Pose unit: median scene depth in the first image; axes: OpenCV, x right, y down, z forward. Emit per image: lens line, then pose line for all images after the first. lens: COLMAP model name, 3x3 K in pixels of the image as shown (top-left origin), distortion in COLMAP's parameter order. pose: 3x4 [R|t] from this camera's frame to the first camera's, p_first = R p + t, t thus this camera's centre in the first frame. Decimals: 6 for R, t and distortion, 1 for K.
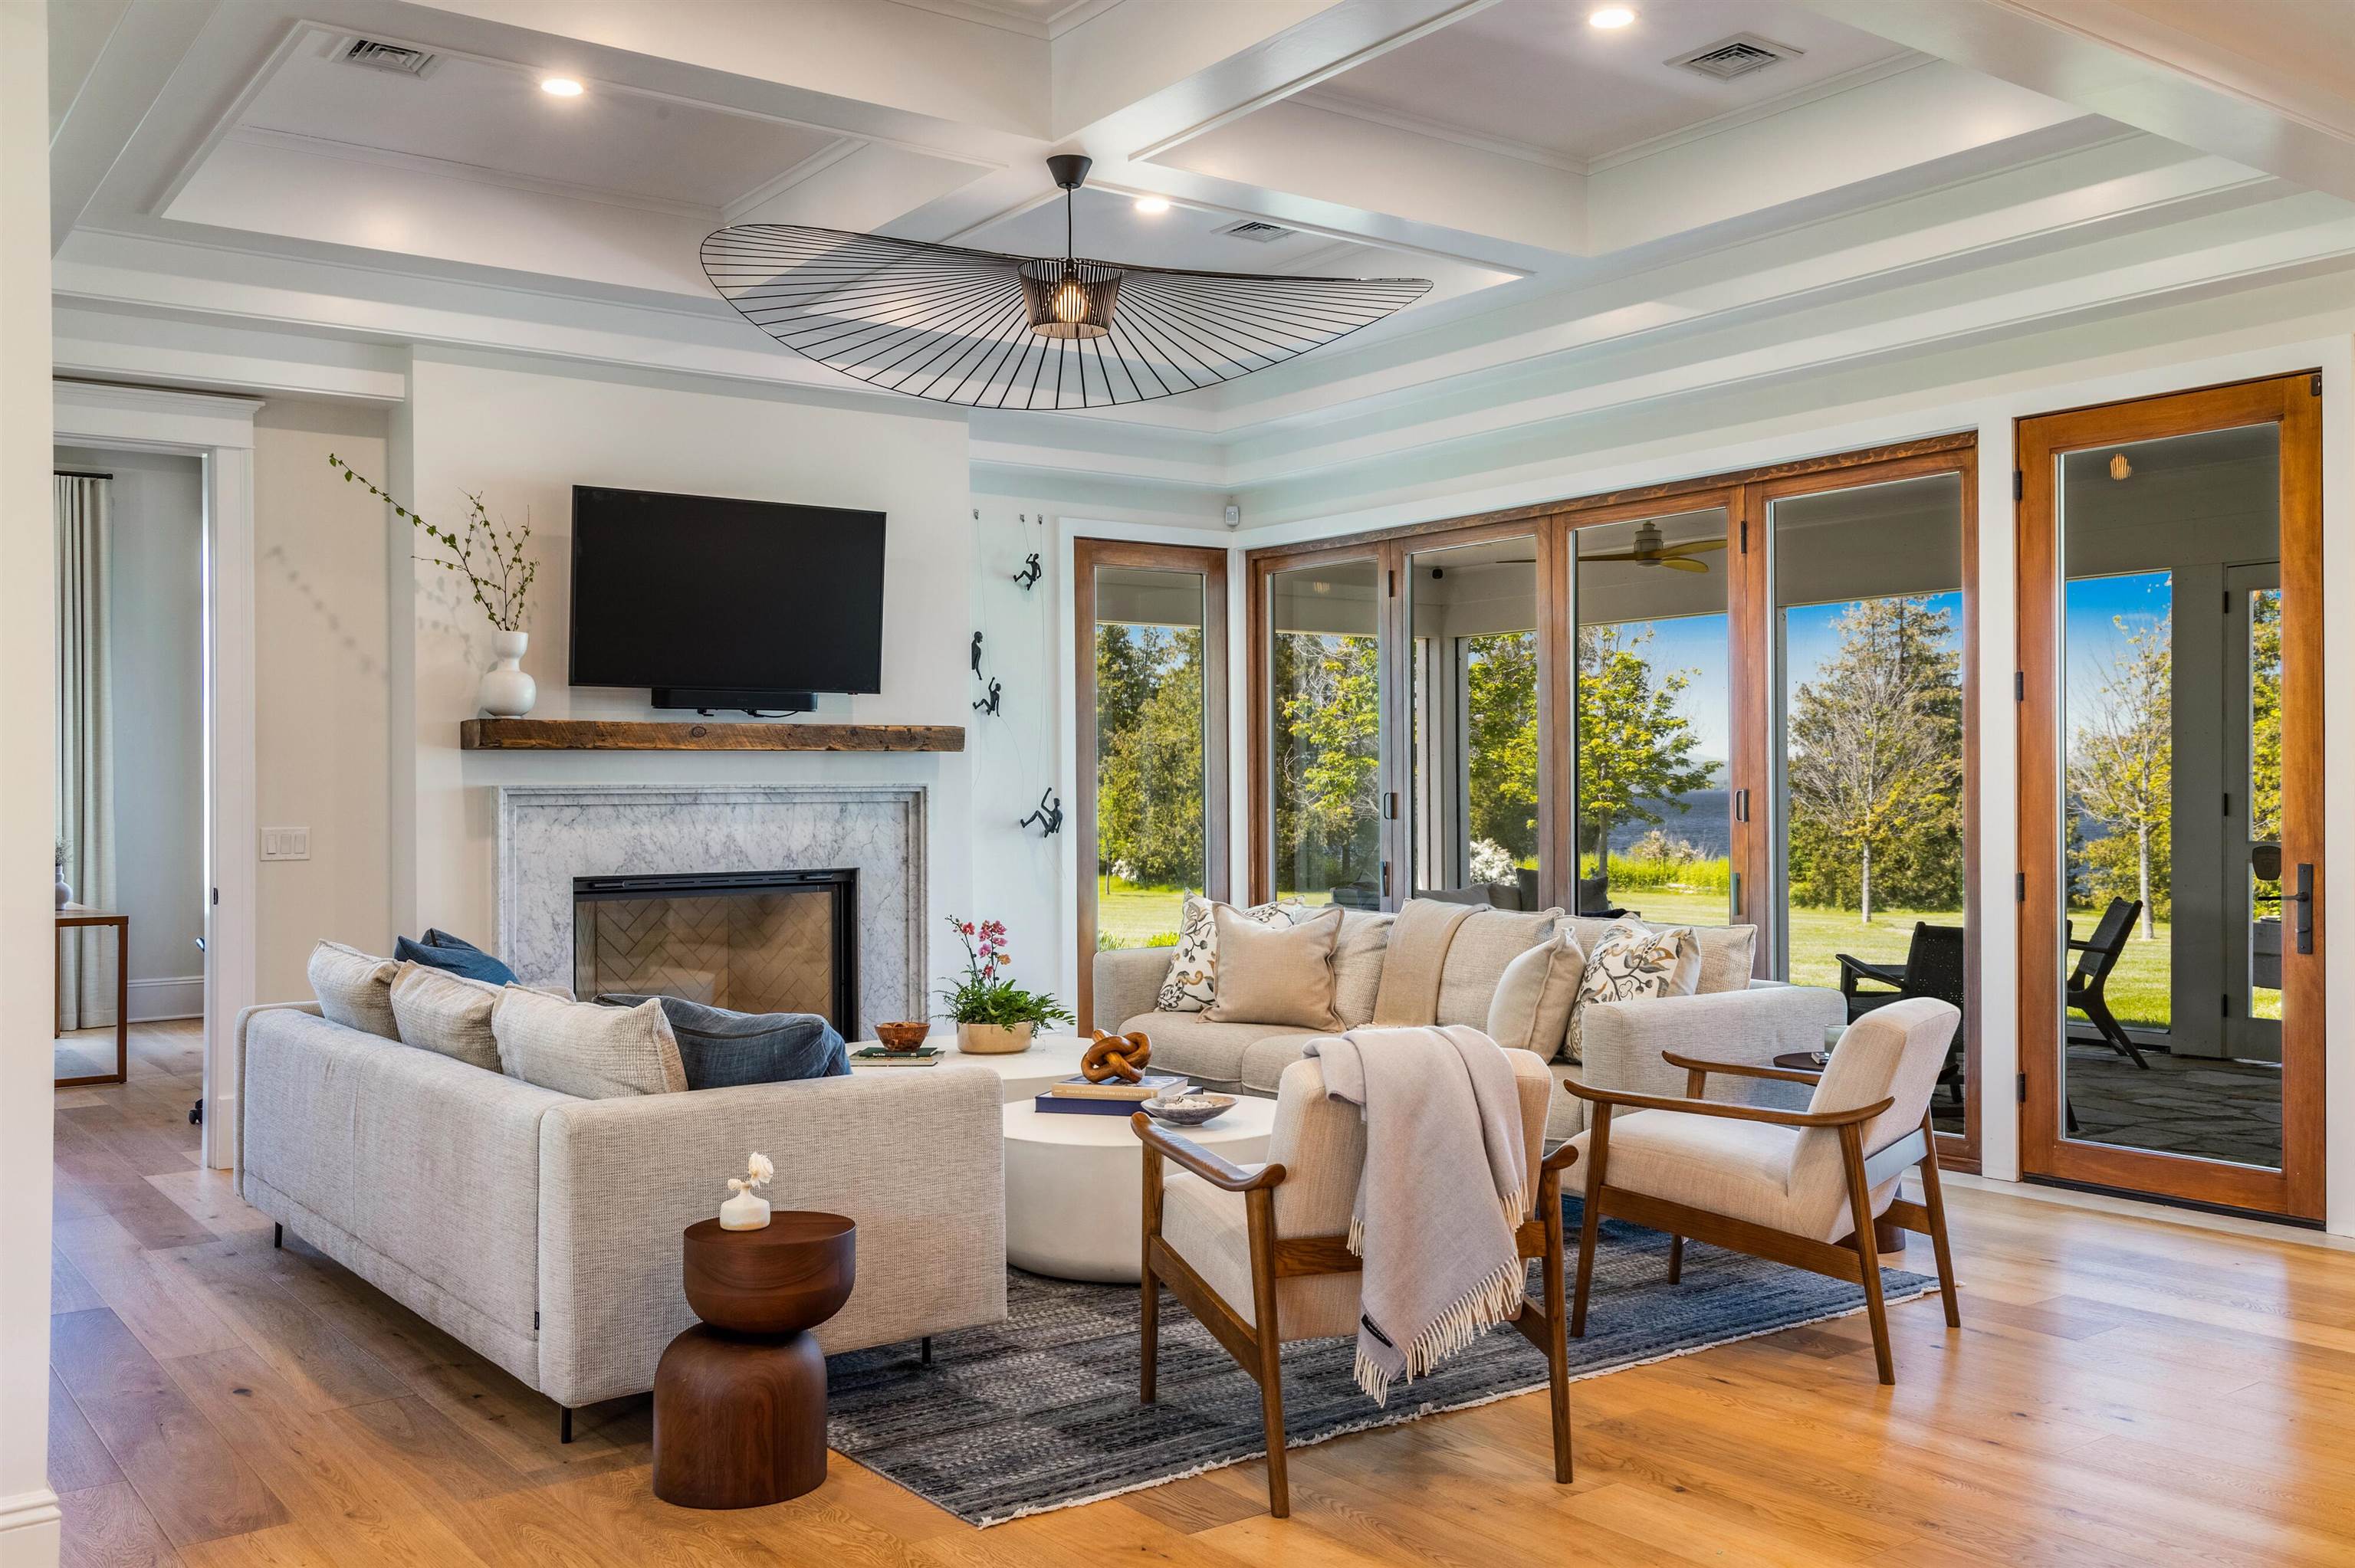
lens RADIAL K [[2060.4, 0, 1177.5], [0, 2060.4, 784.0], [0, 0, 1]] dist [0.000969, -0.001945]
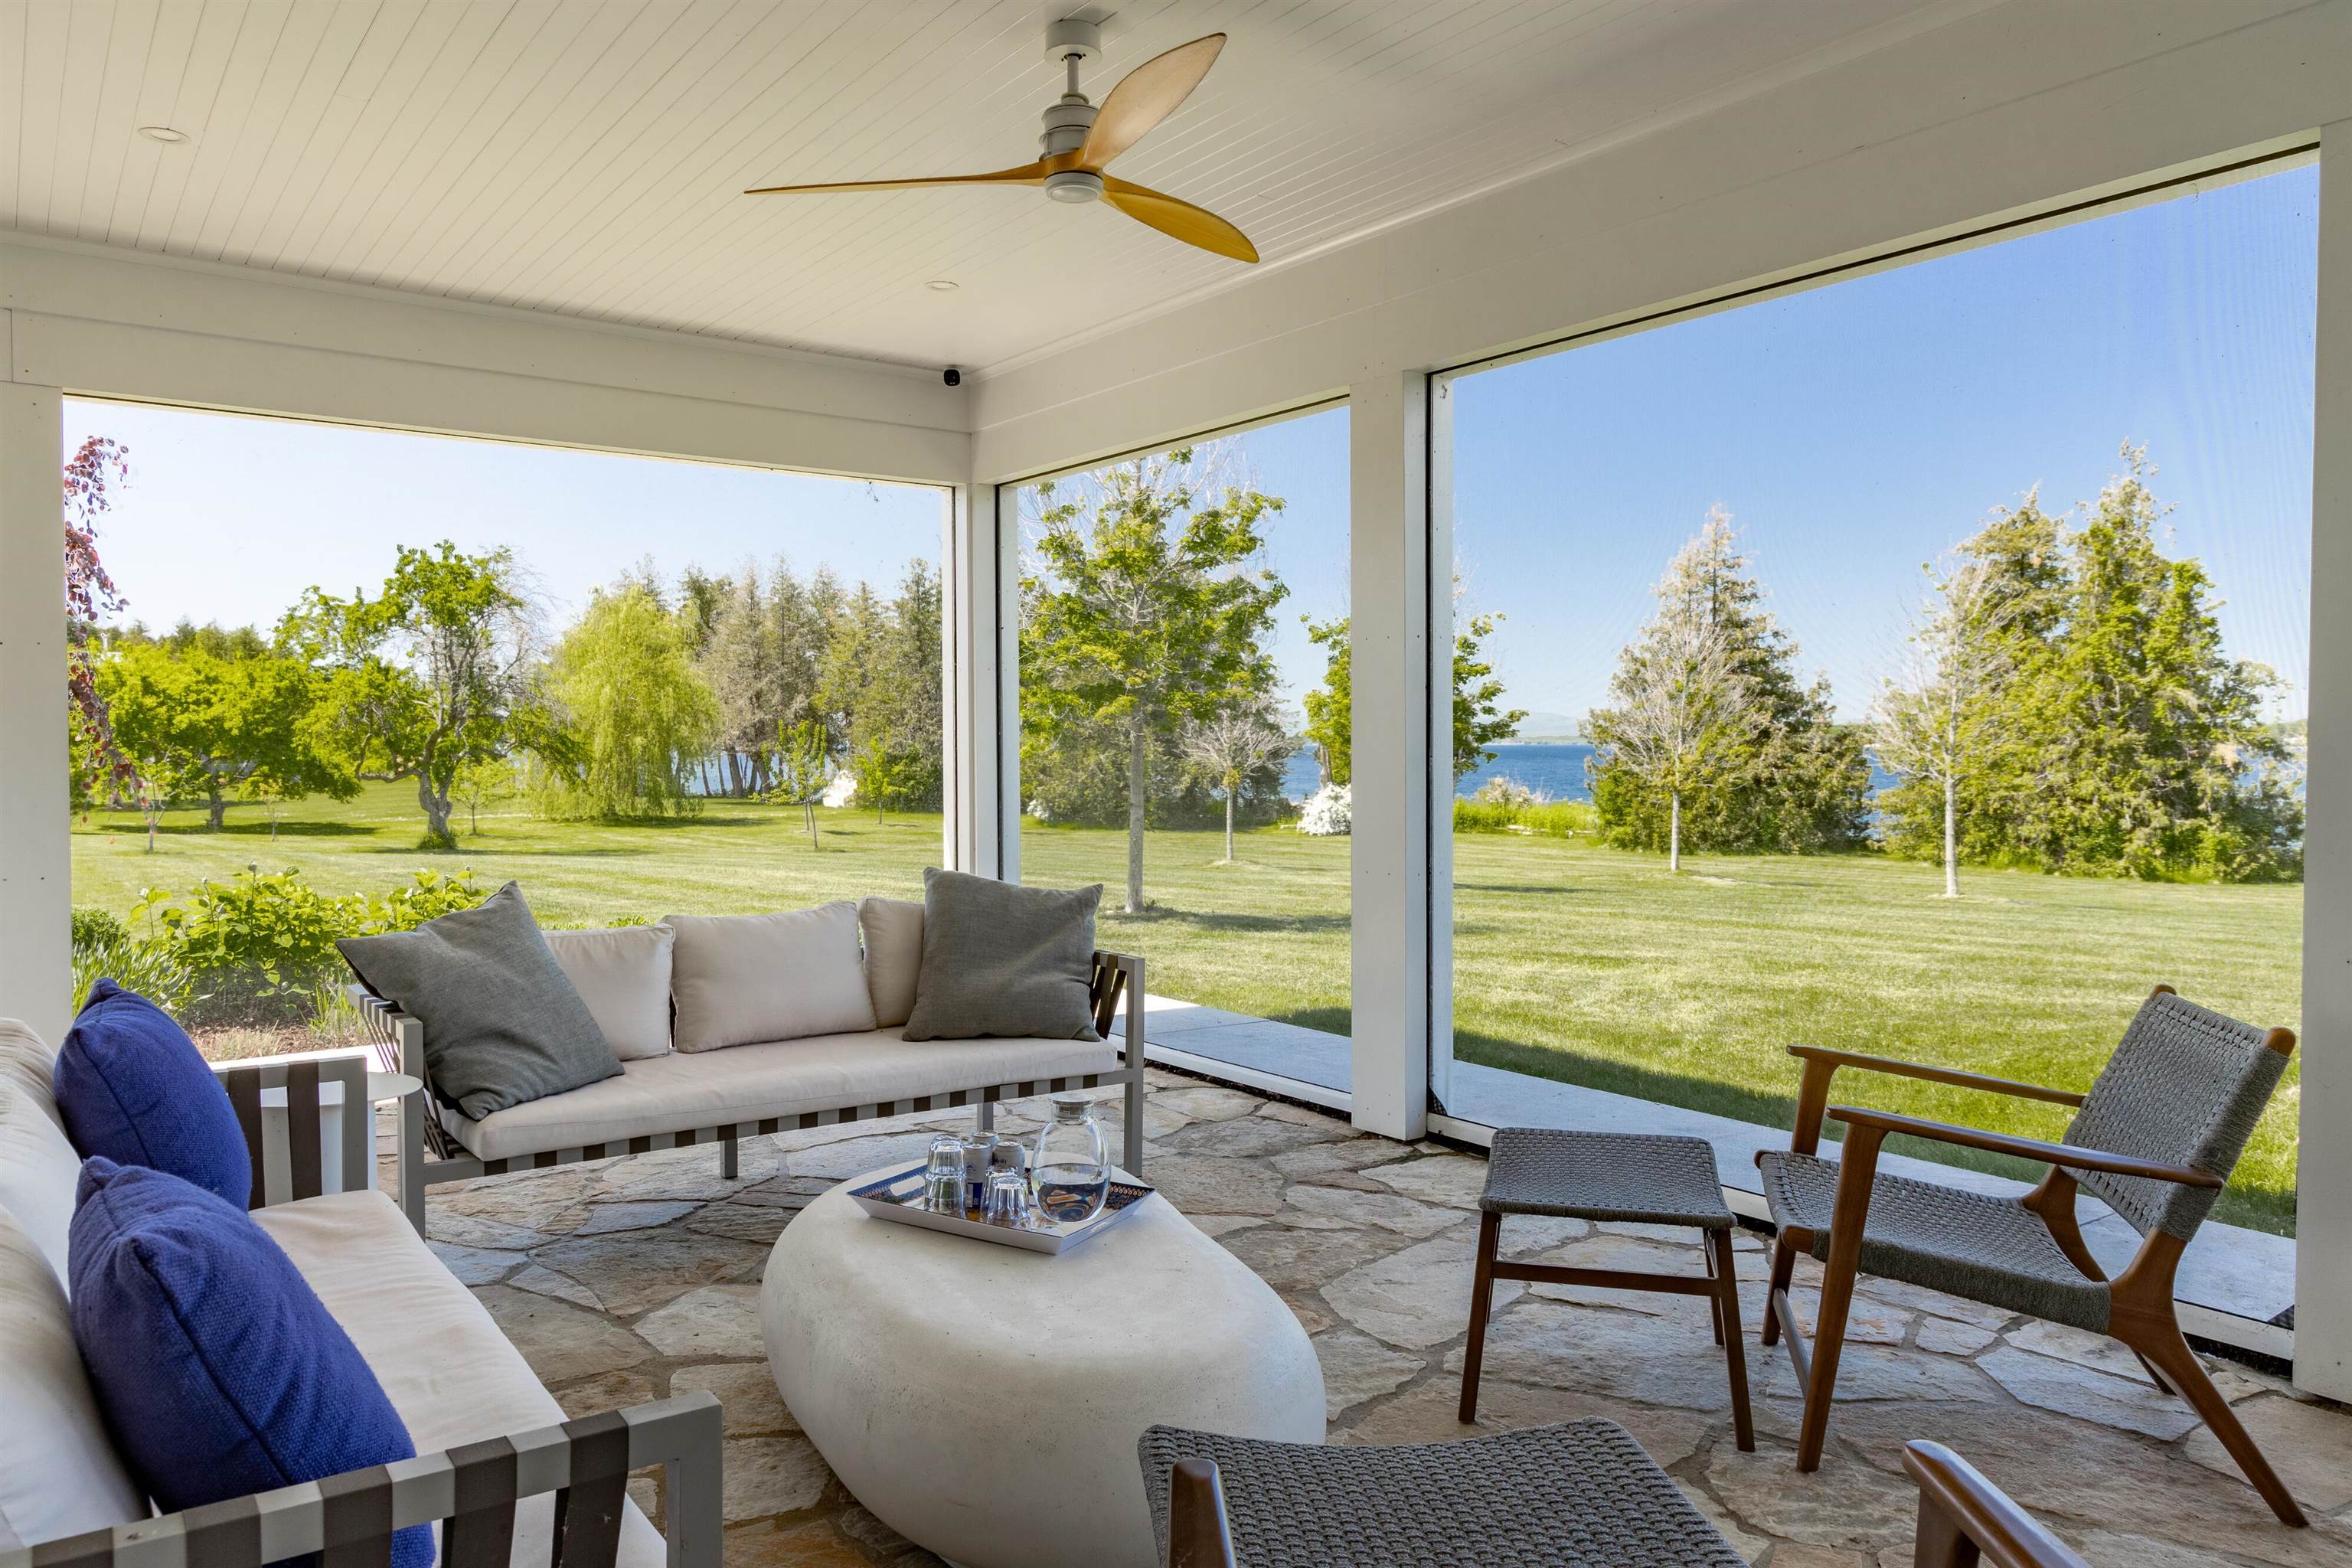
lens RADIAL K [[1643.7, 0, 1176.0], [0, 1643.7, 784.0], [0, 0, 1]] dist [-0.048091, 0.001549]
pose [[0.999832, 0.005915, 0.017351, 0.058138], [-0.006404, 0.999581, 0.028230, 0.002328], [-0.017177, -0.028337, 0.999451, 0.154343]]
